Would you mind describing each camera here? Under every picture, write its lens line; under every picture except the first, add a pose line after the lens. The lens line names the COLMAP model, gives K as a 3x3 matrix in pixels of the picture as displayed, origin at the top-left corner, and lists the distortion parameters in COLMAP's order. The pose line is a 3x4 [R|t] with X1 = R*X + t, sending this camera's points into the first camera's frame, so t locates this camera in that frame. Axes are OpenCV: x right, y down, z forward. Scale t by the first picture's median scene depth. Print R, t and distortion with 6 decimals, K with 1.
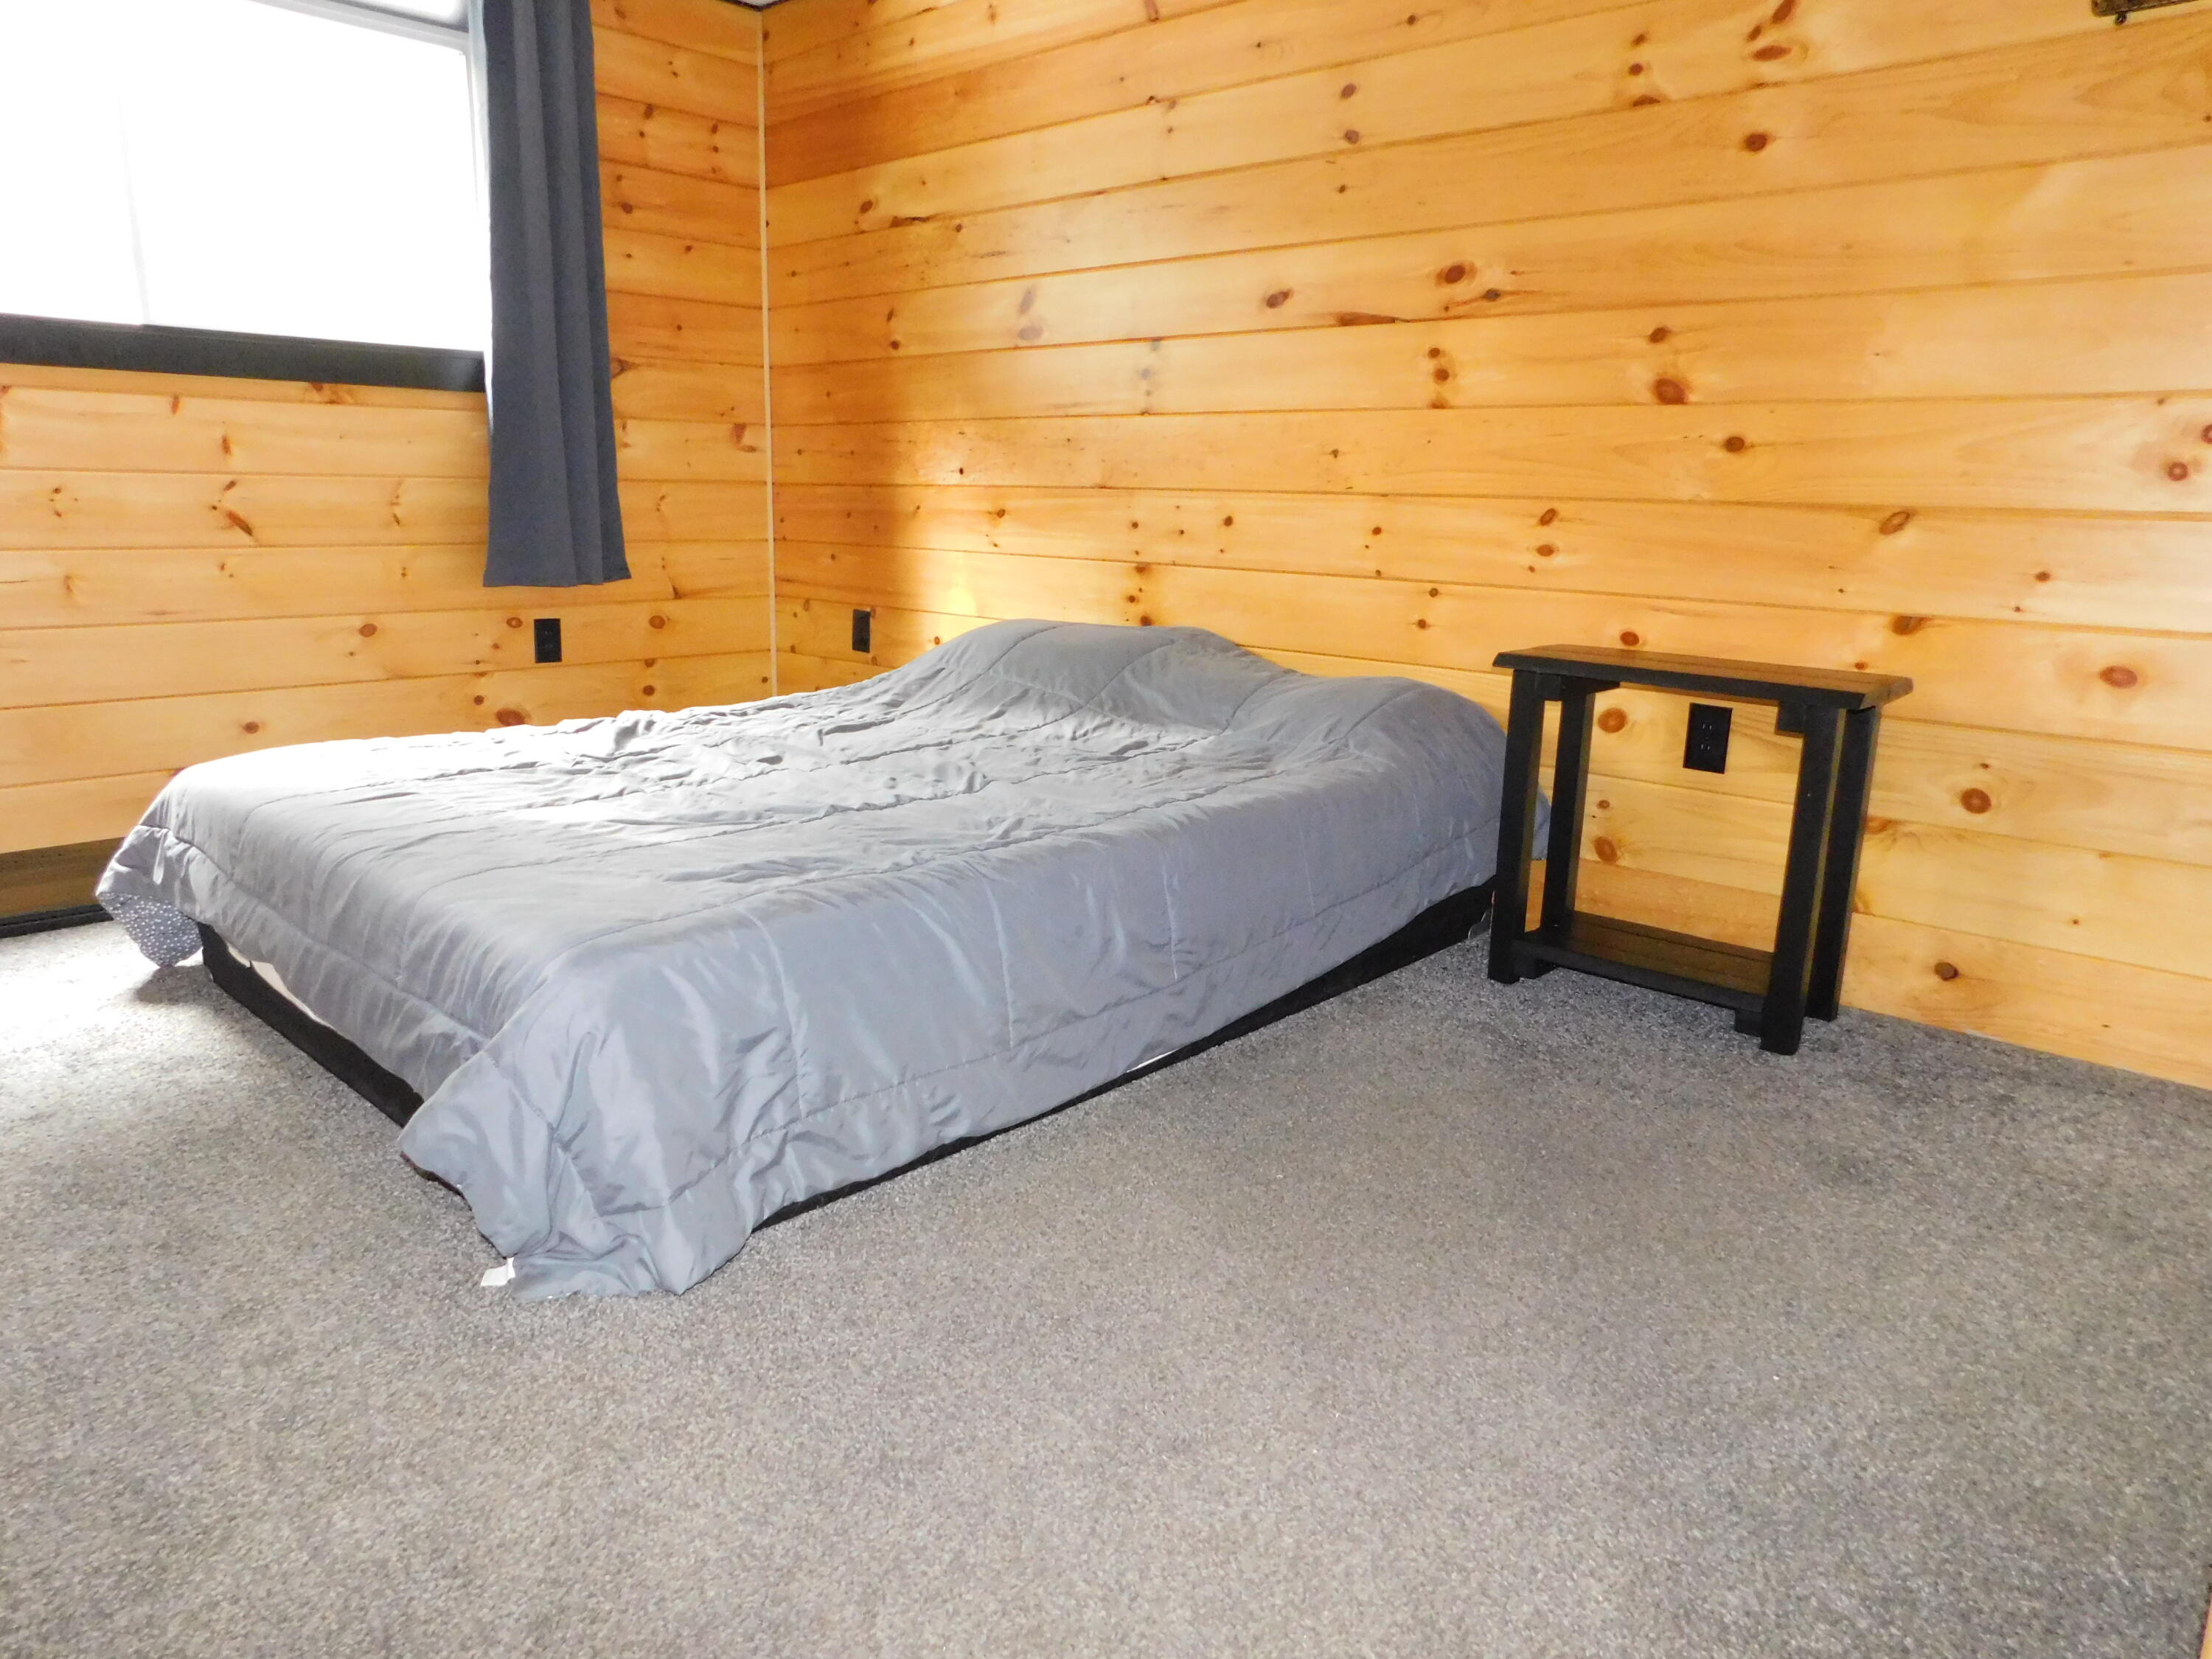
lens RADIAL K [[1467.4, 0, 1109.1], [0, 1467.4, 826.9], [0, 0, 1]] dist [-0.070651, 0.062040]
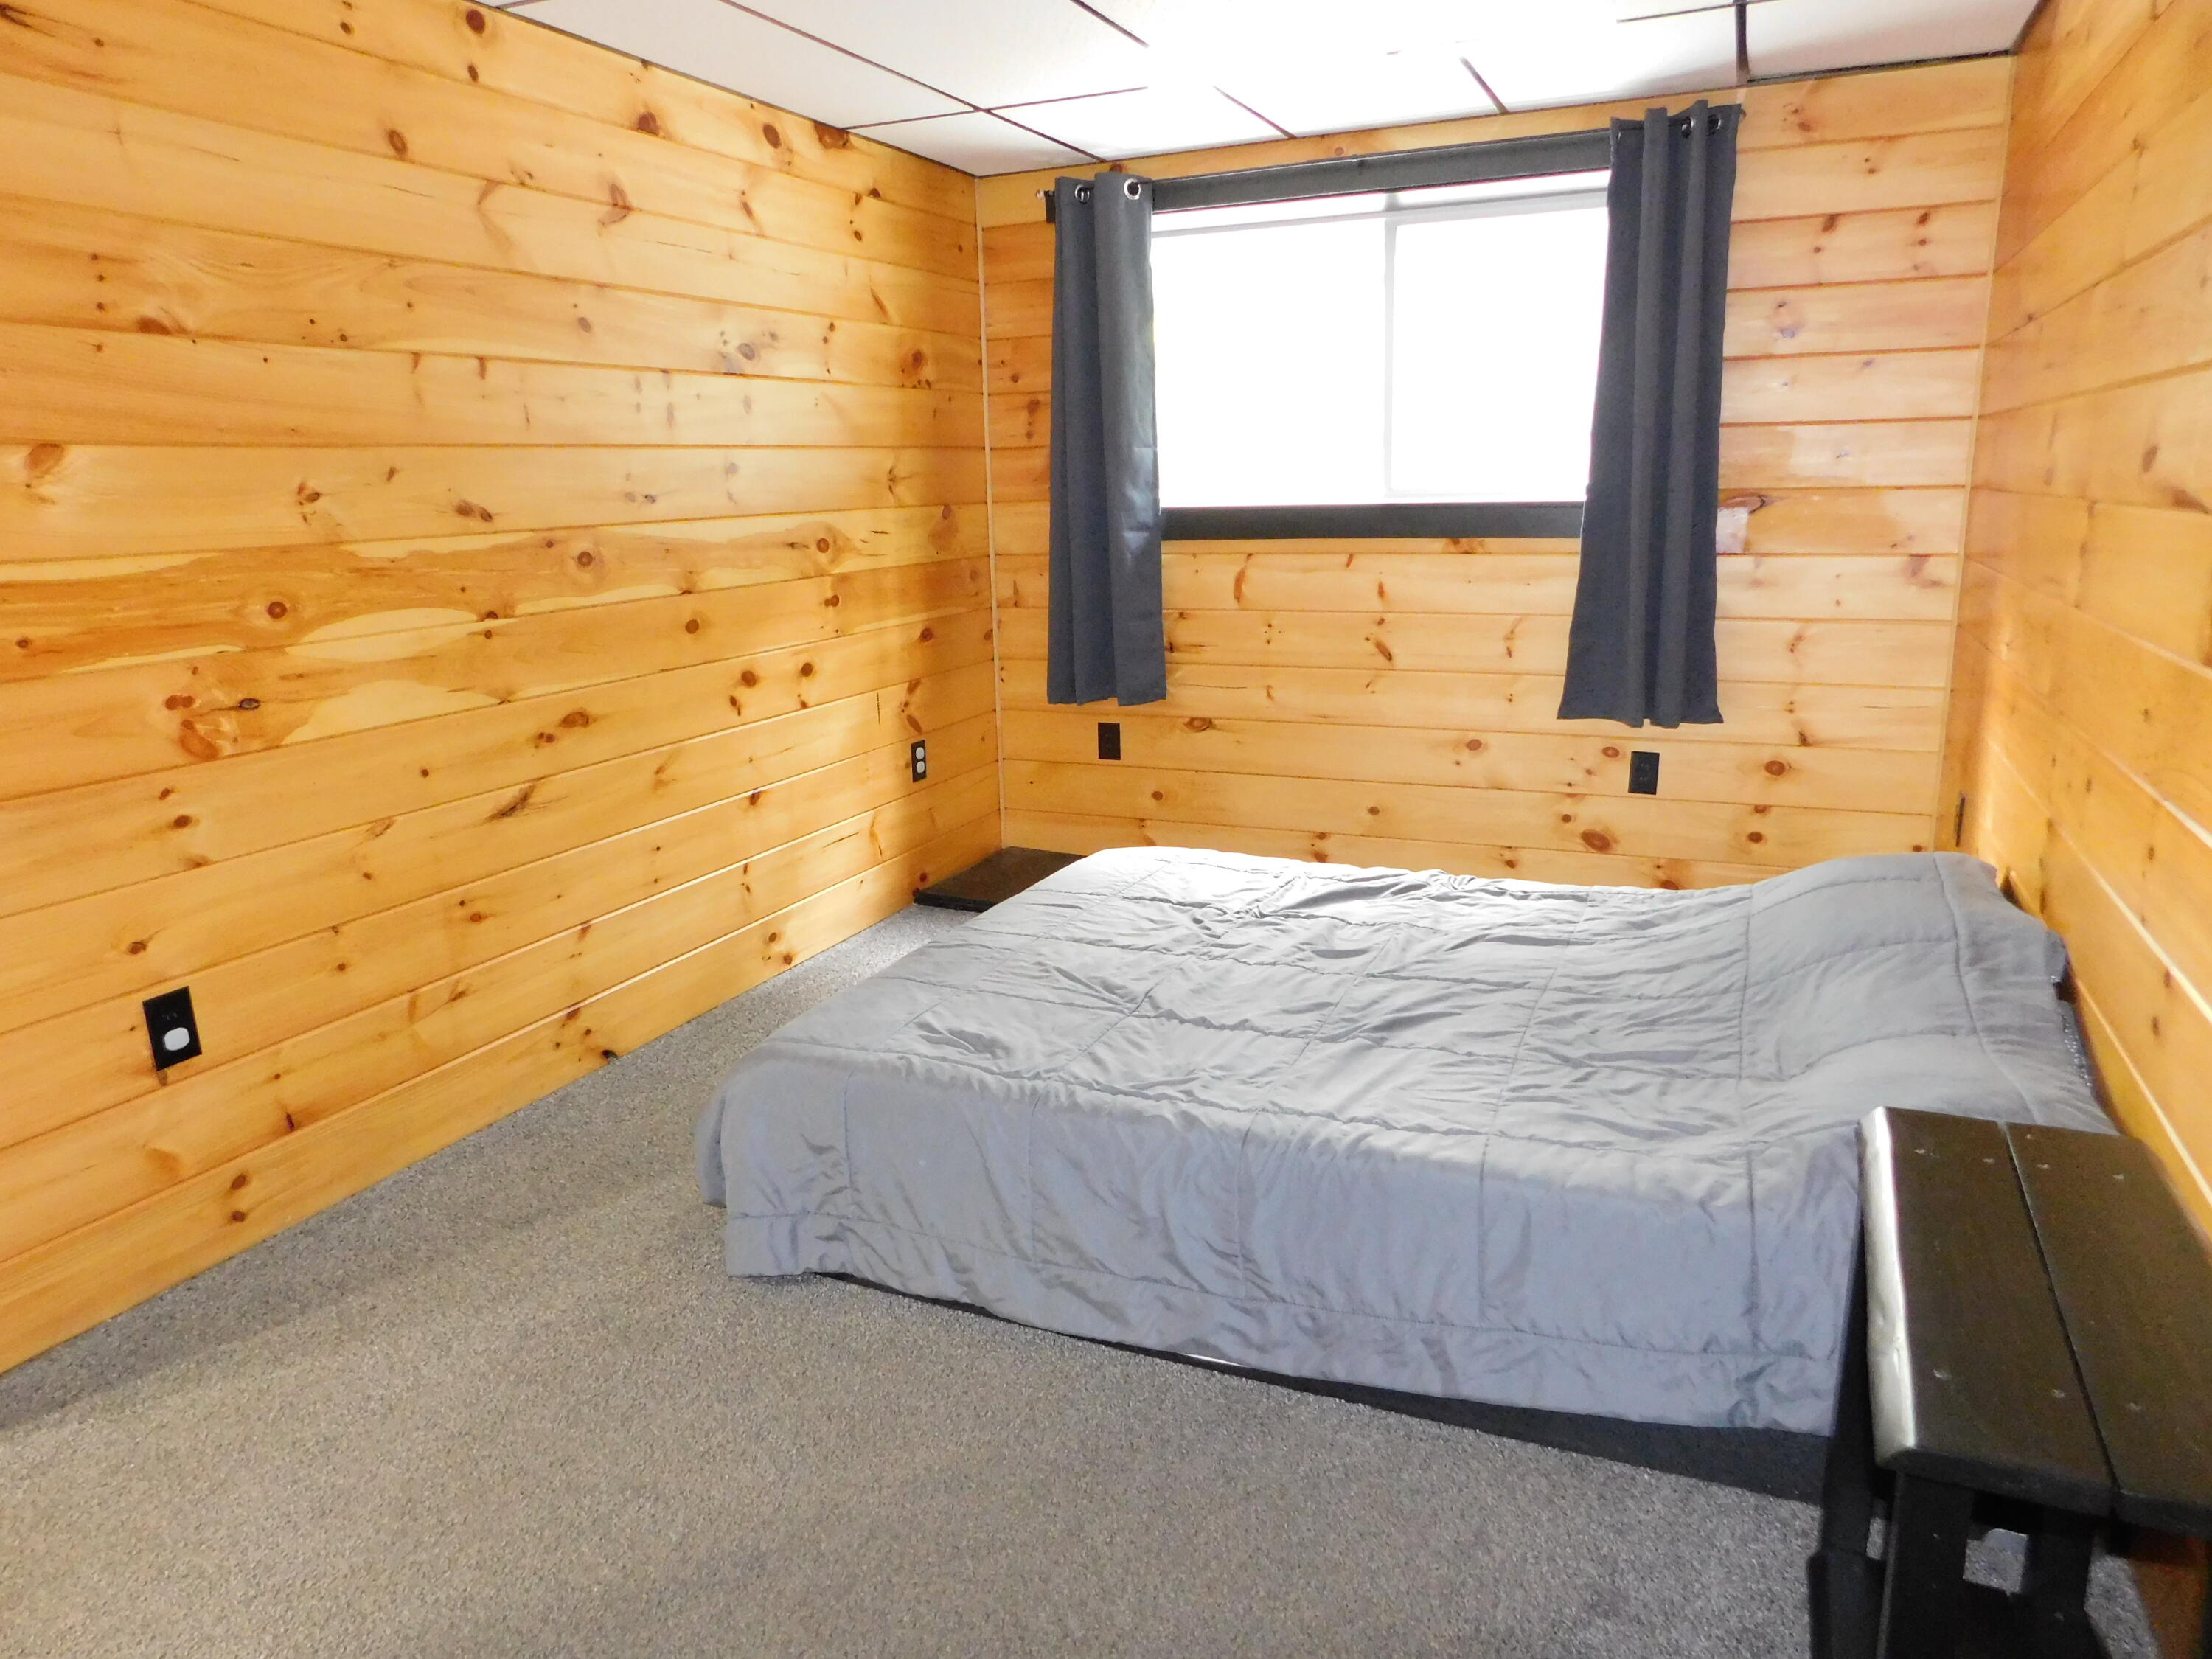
lens RADIAL K [[1467.4, 0, 1109.1], [0, 1467.4, 826.9], [0, 0, 1]] dist [-0.070651, 0.062040]
pose [[0.308754, 0.190585, -0.931852, 0.471456], [-0.177288, 0.974081, 0.140480, -0.173095], [0.934473, 0.121832, 0.334540, 0.318953]]
